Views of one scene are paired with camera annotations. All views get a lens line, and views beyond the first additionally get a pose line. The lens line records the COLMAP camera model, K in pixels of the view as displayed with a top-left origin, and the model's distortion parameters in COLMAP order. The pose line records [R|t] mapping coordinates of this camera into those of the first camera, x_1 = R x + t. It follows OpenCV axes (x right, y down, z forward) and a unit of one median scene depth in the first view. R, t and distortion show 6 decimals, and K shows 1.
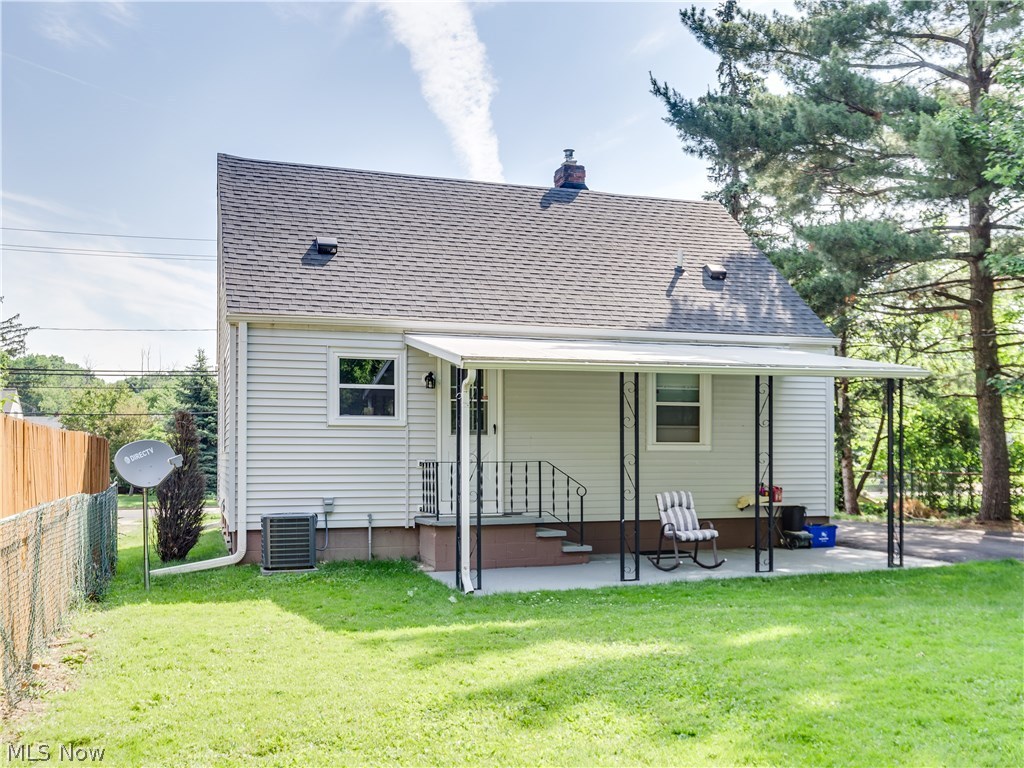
lens RADIAL K [[991.7, 0, 541.0], [0, 991.7, 411.8], [0, 0, 1]] dist [-0.013610, 0.000000]
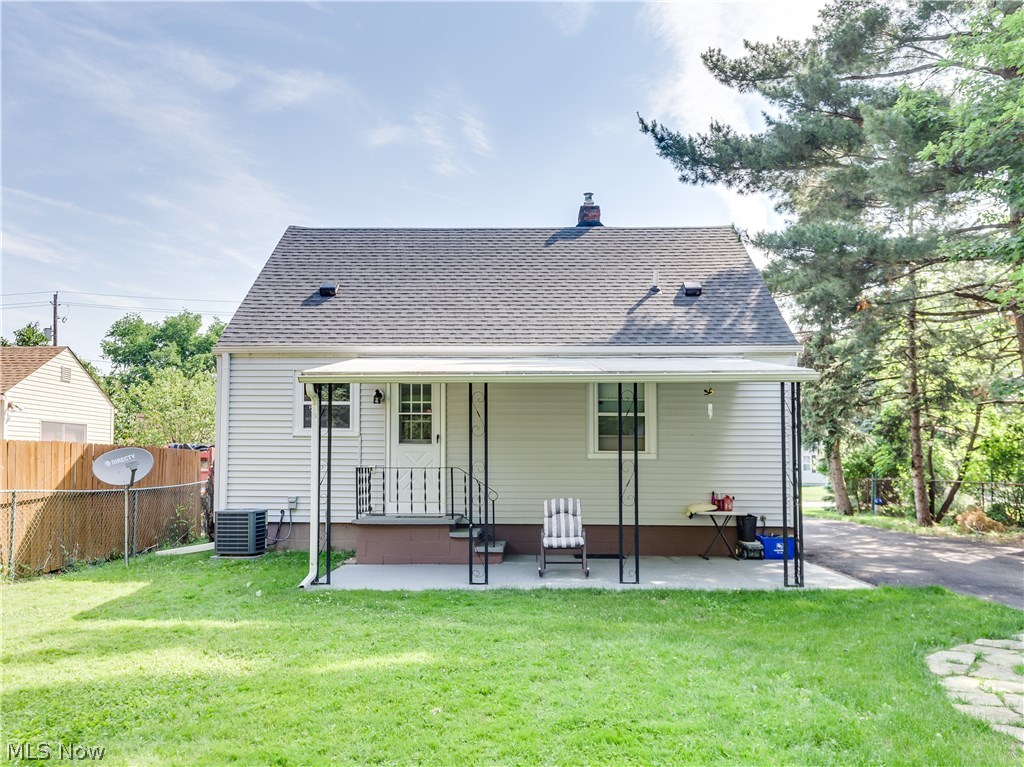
lens RADIAL K [[764.4, 0, 519.5], [0, 764.4, 390.5], [0, 0, 1]] dist [0.012678, 0.005048]
pose [[0.932036, -0.026851, -0.361371, 0.331822], [0.008759, 0.998629, -0.051610, 0.007778], [0.362261, 0.044937, 0.930993, 0.205317]]
